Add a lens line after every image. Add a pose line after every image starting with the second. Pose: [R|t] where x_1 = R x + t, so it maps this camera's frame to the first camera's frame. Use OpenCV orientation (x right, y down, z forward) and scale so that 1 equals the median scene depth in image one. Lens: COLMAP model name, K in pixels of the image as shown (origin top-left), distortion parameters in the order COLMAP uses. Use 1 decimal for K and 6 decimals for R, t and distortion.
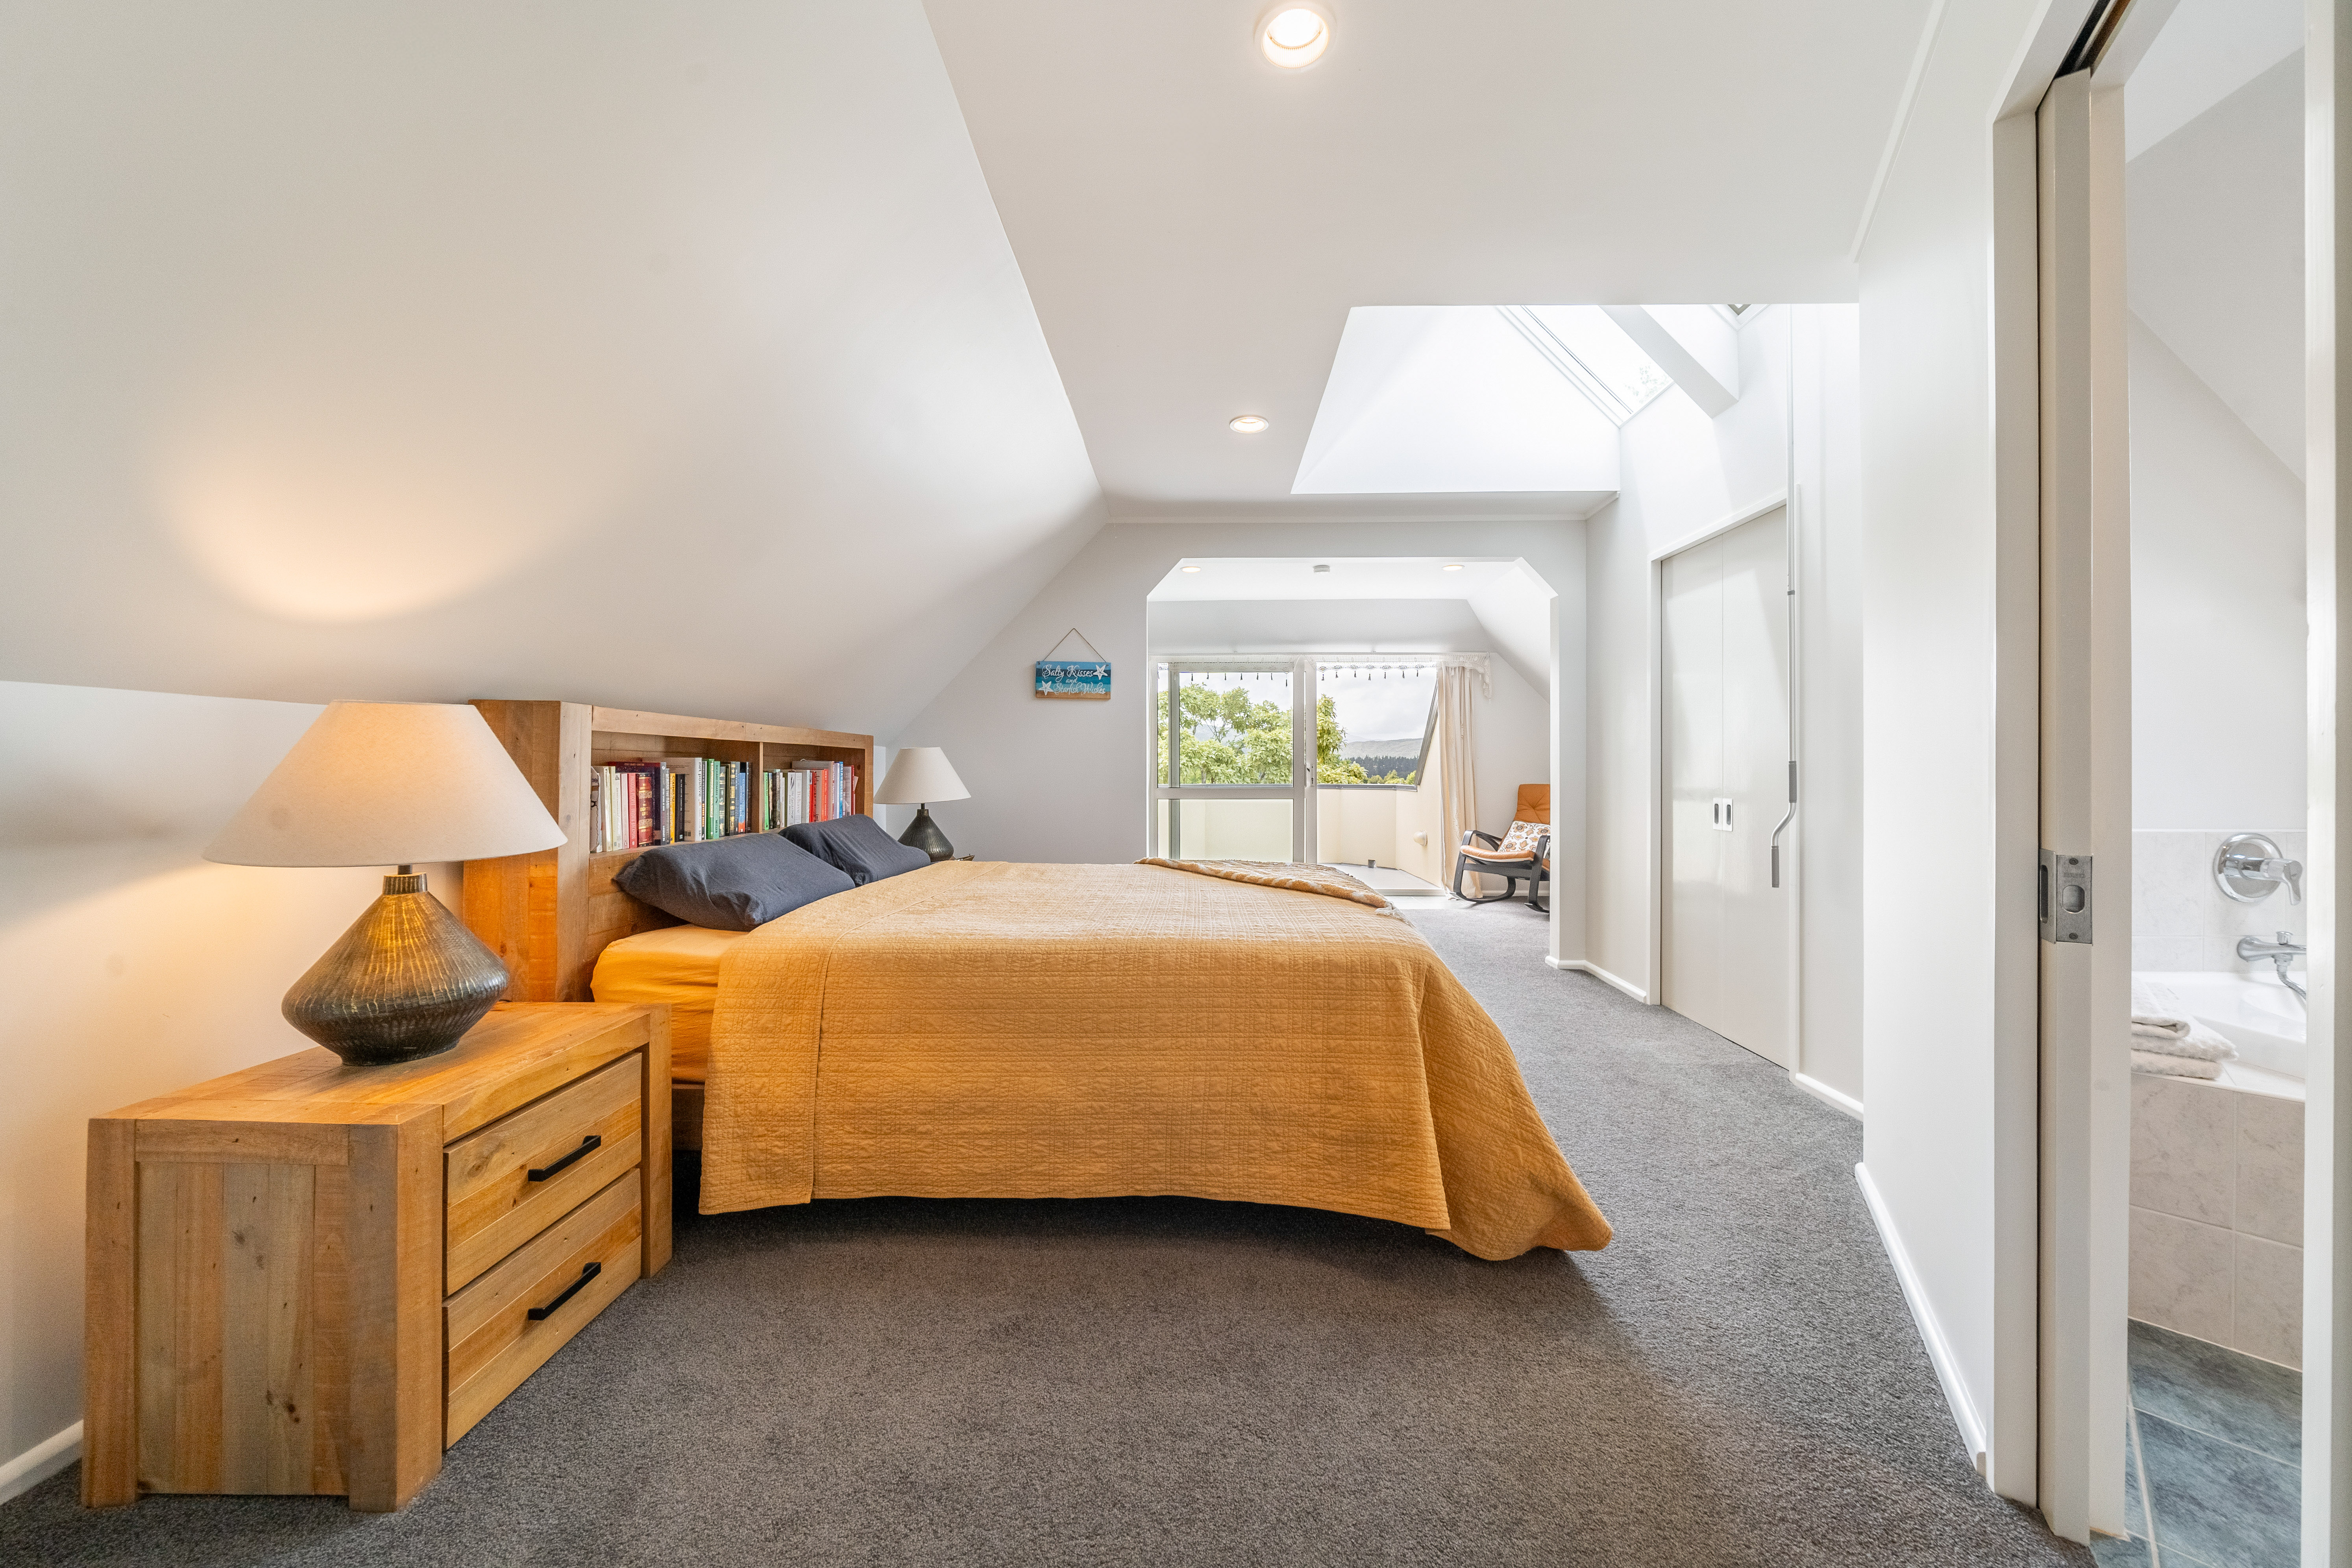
lens RADIAL K [[813.6, 0, 1190.4], [0, 813.6, 778.5], [0, 0, 1]] dist [0.000371, 0.000068]
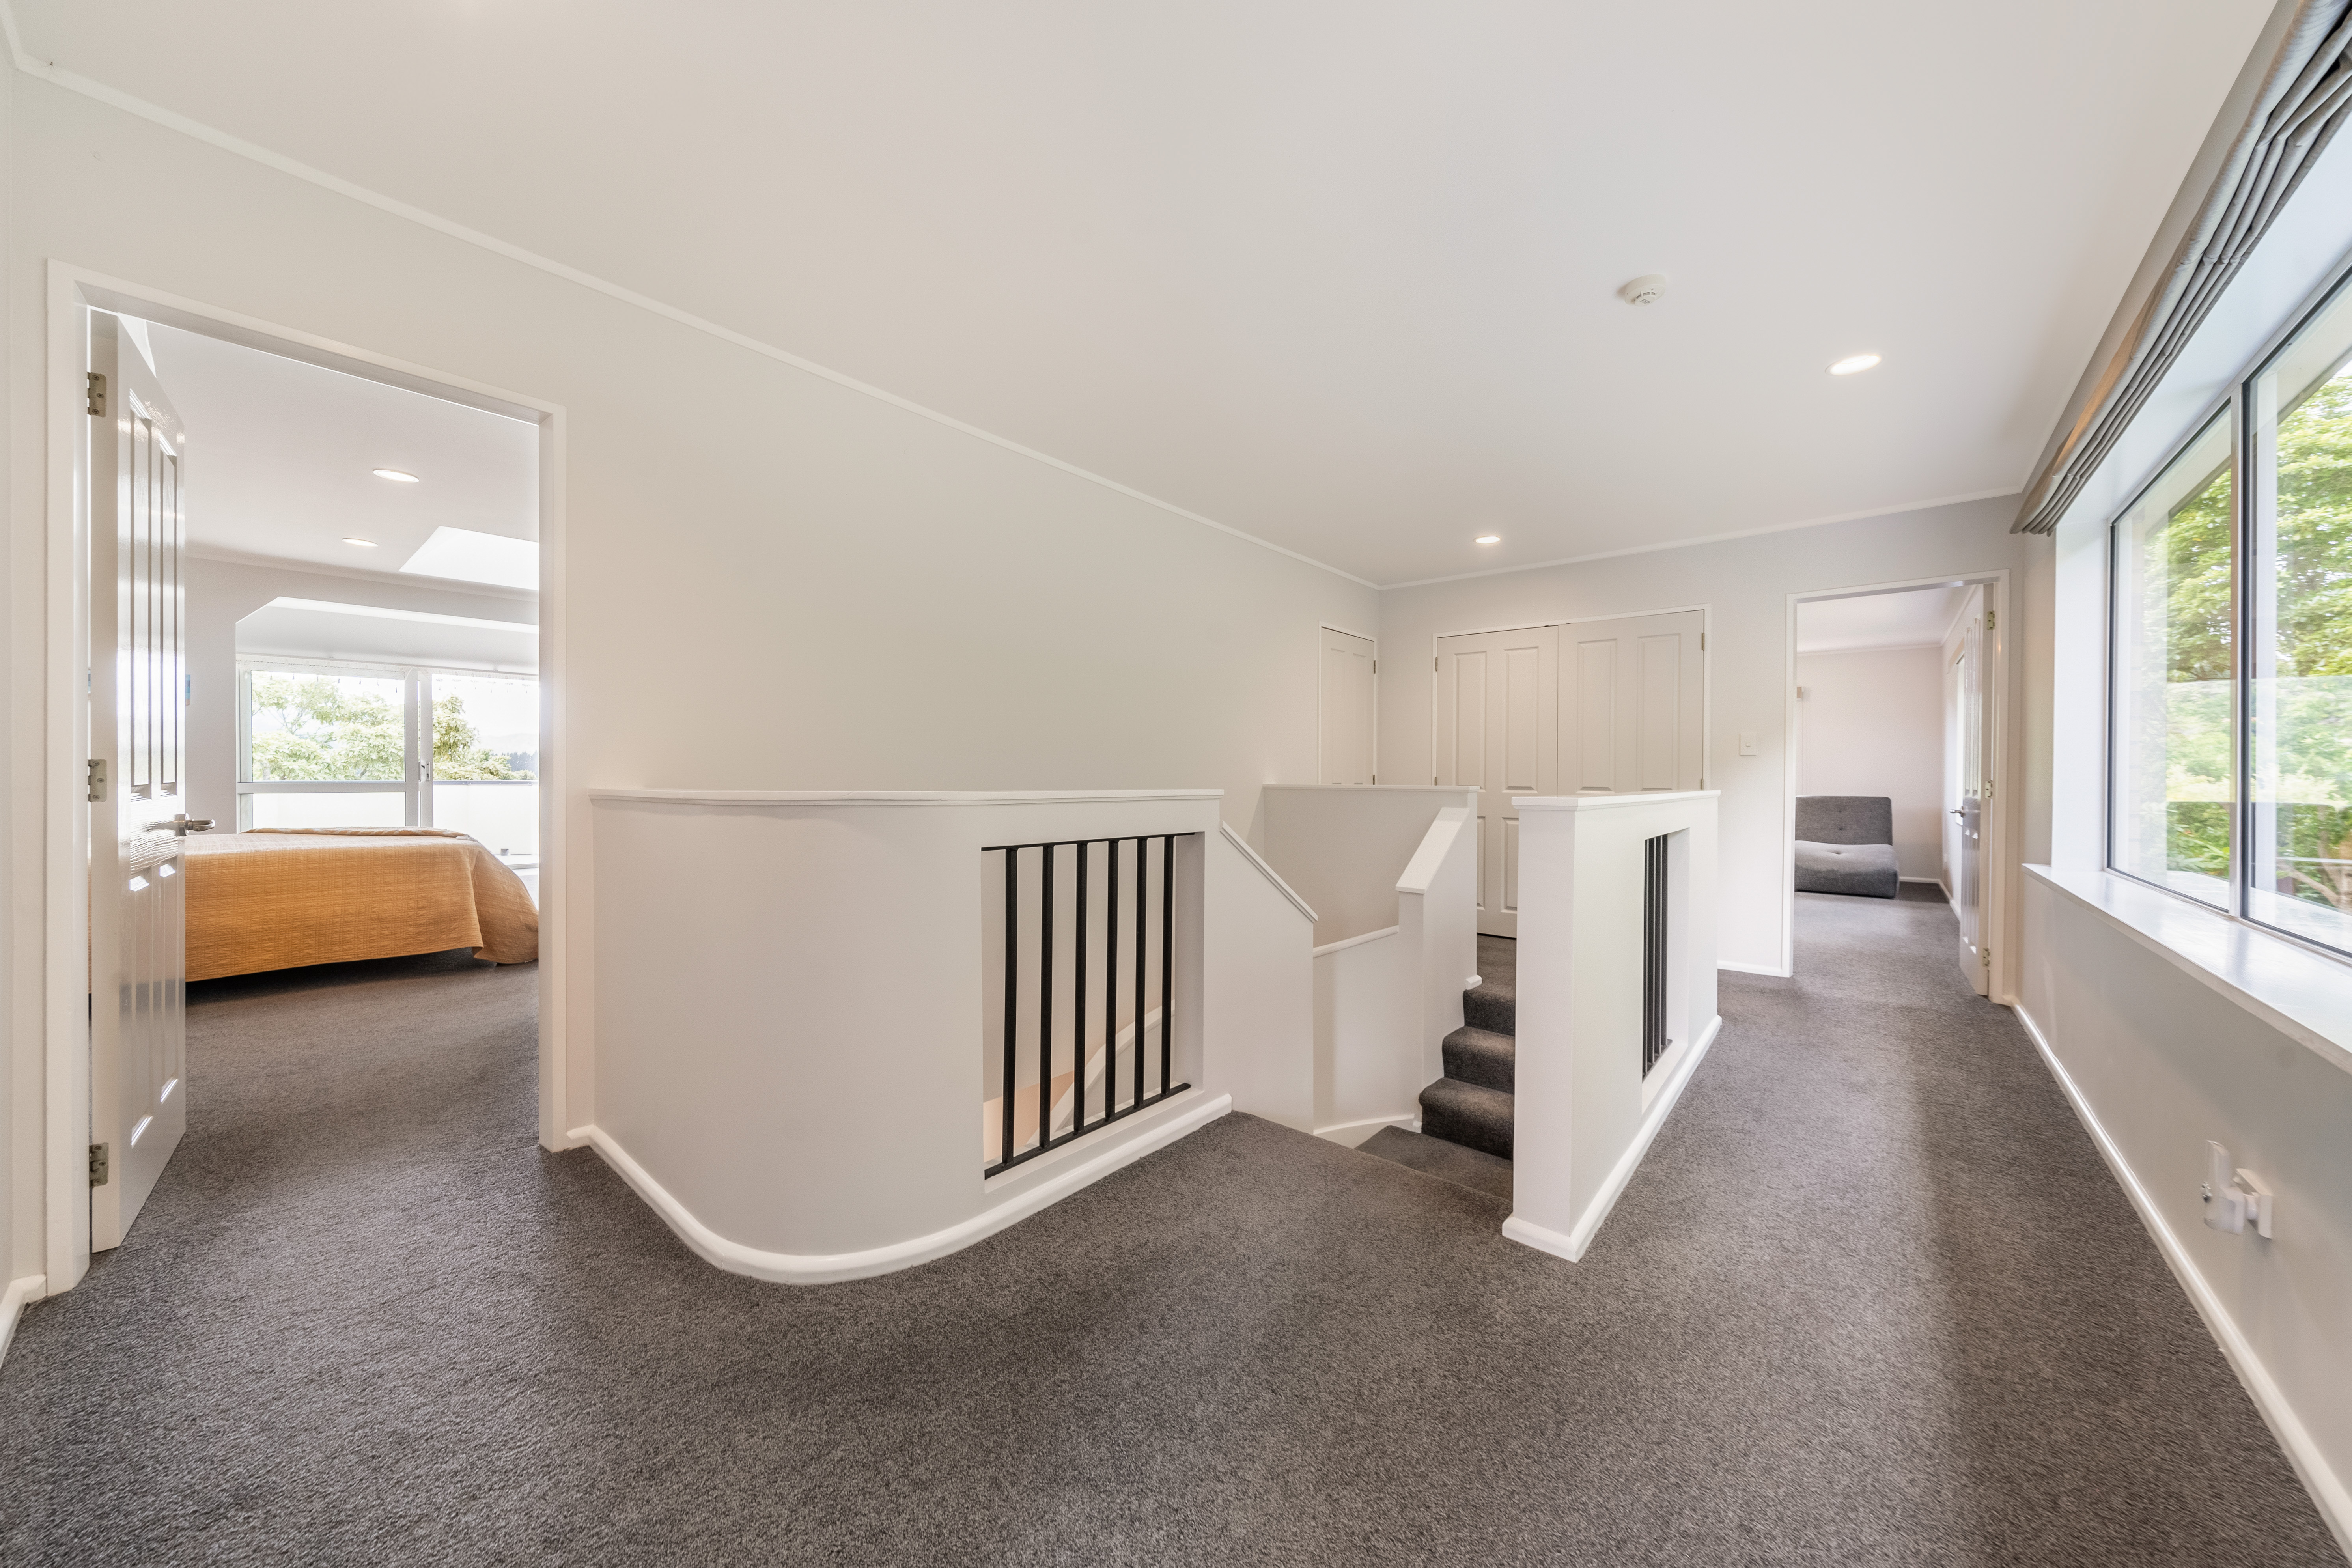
lens RADIAL K [[813.6, 0, 1190.4], [0, 813.6, 778.5], [0, 0, 1]] dist [0.000371, 0.000068]
pose [[0.630955, -0.001864, 0.775817, -0.063078], [0.001148, 0.999998, 0.001469, 0.005675], [-0.775818, -0.000036, 0.630956, -0.567675]]
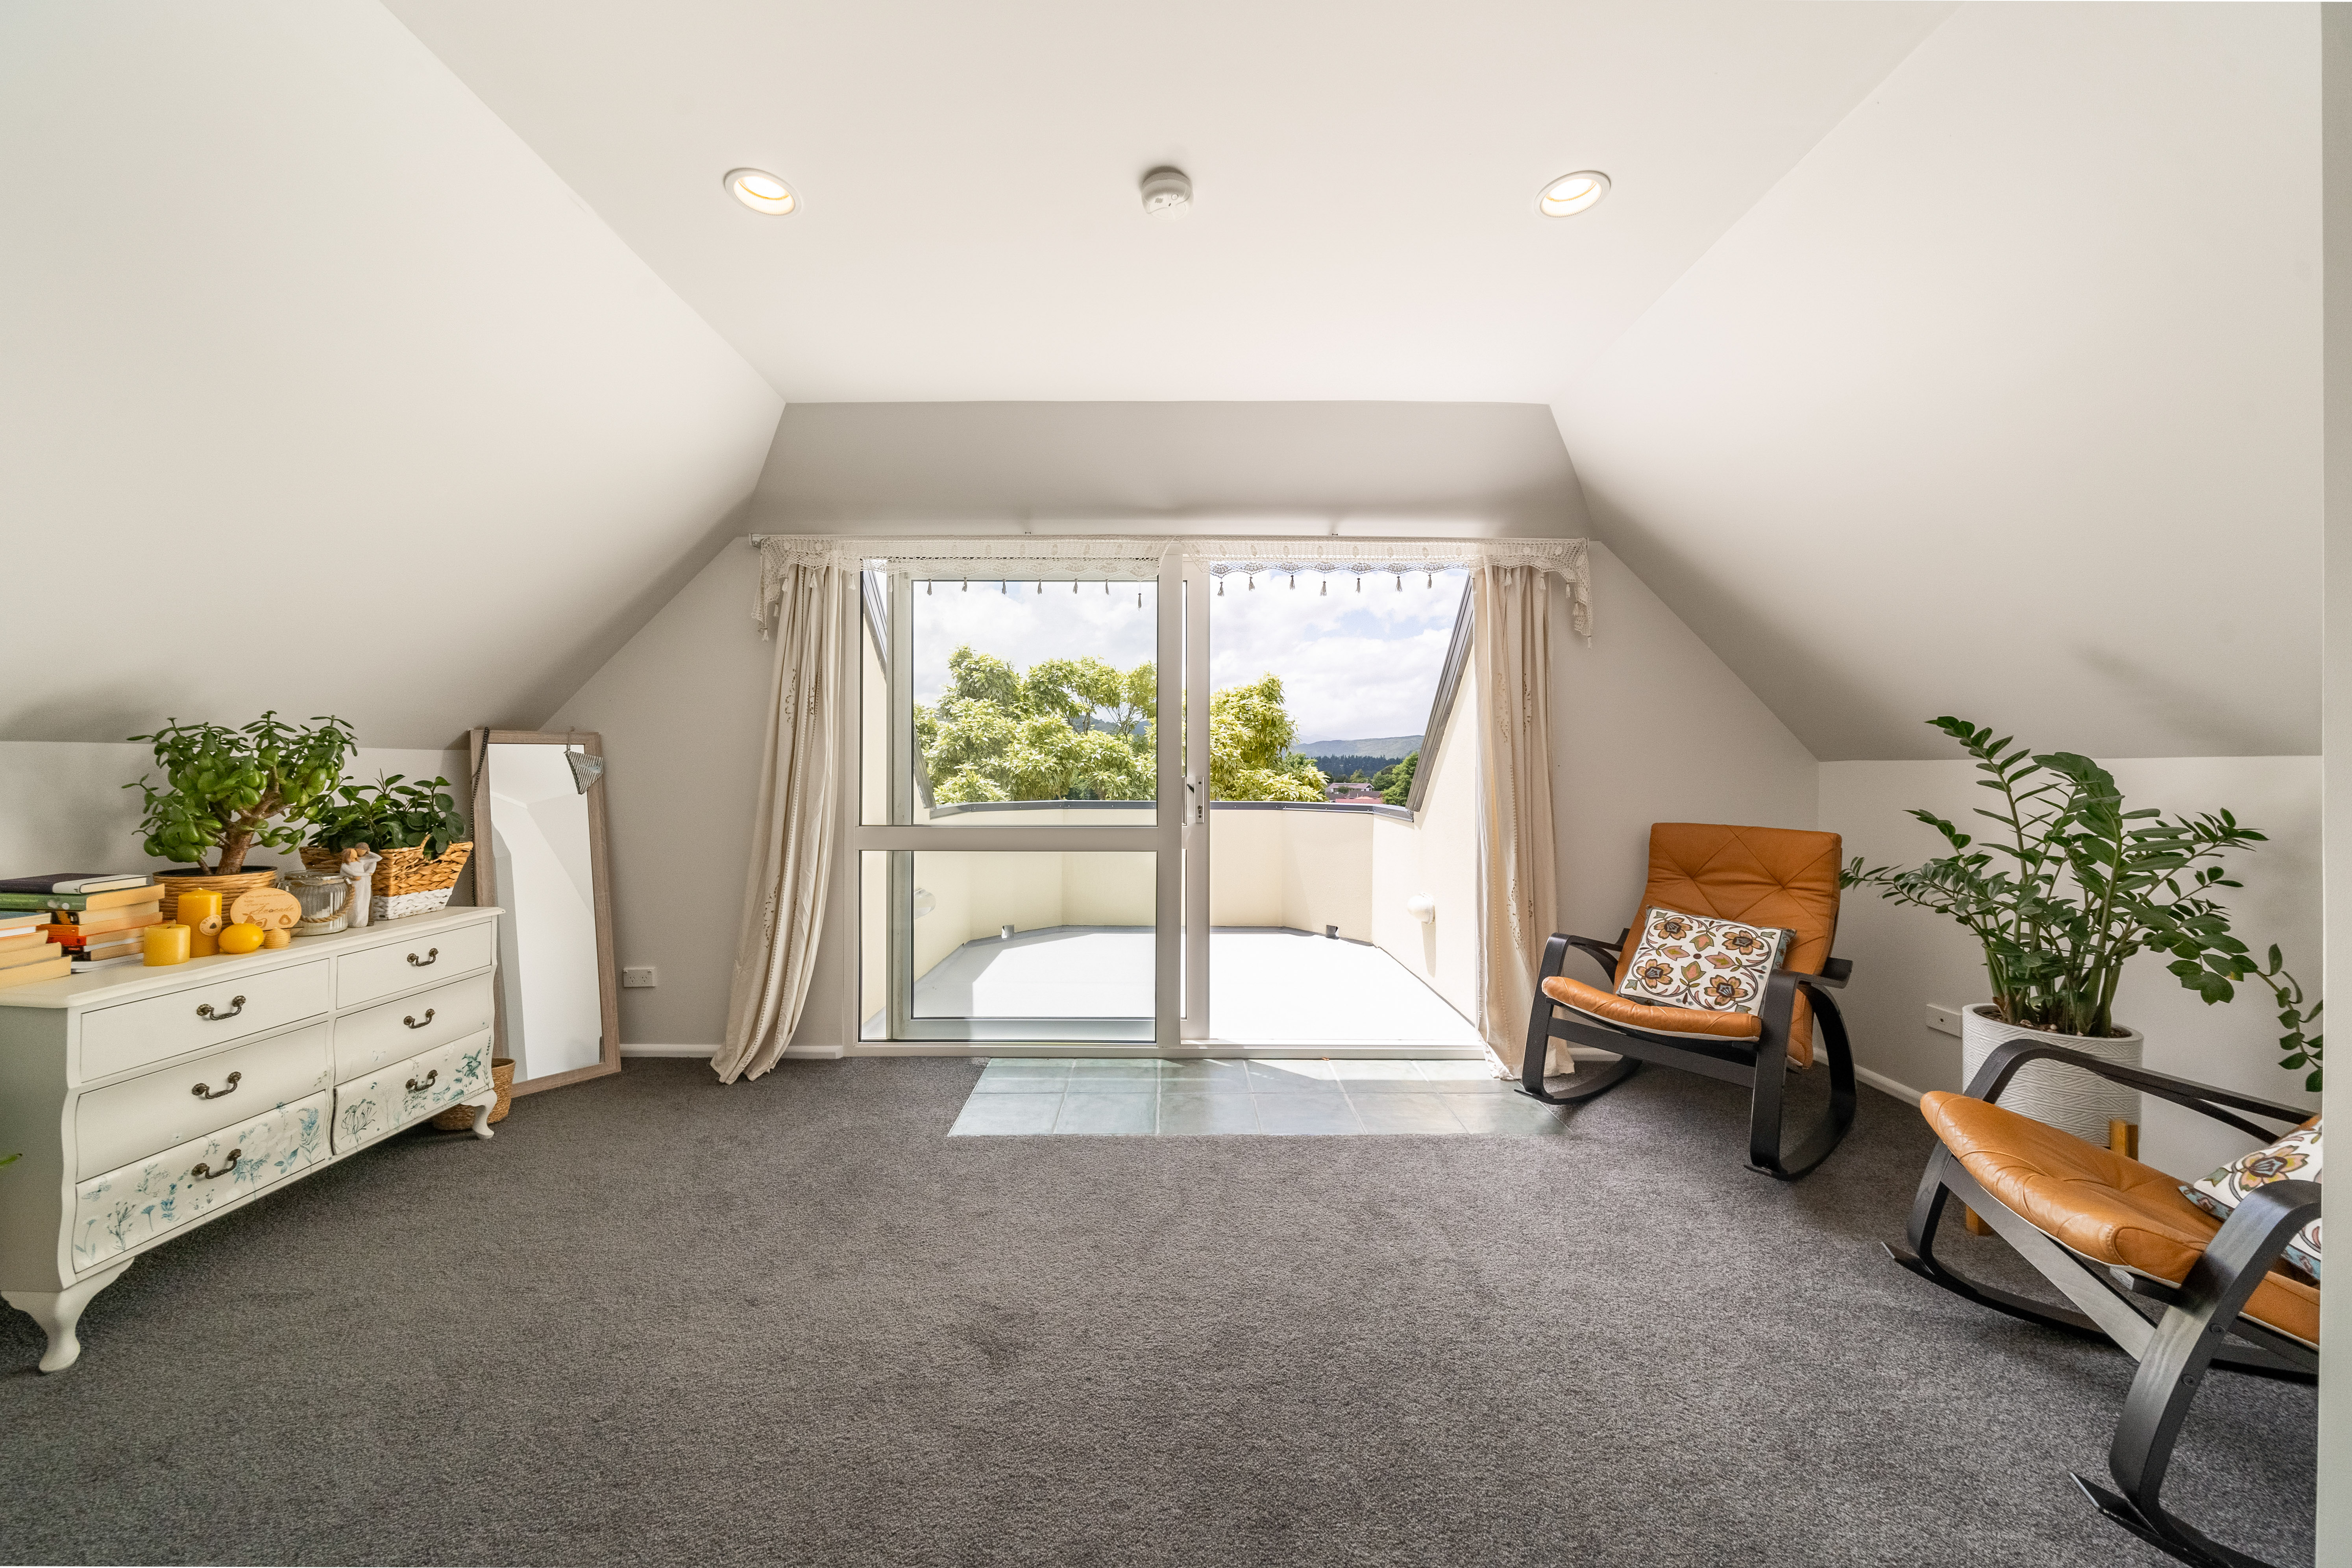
lens RADIAL K [[777.0, 0, 1131.6], [0, 777.0, 773.8], [0, 0, 1]] dist [0.000483, 0.000019]
pose [[0.999207, 0.003173, -0.039685, 0.127462], [-0.003288, 0.999991, -0.002820, -0.018538], [0.039675, 0.002948, 0.999208, 0.549983]]
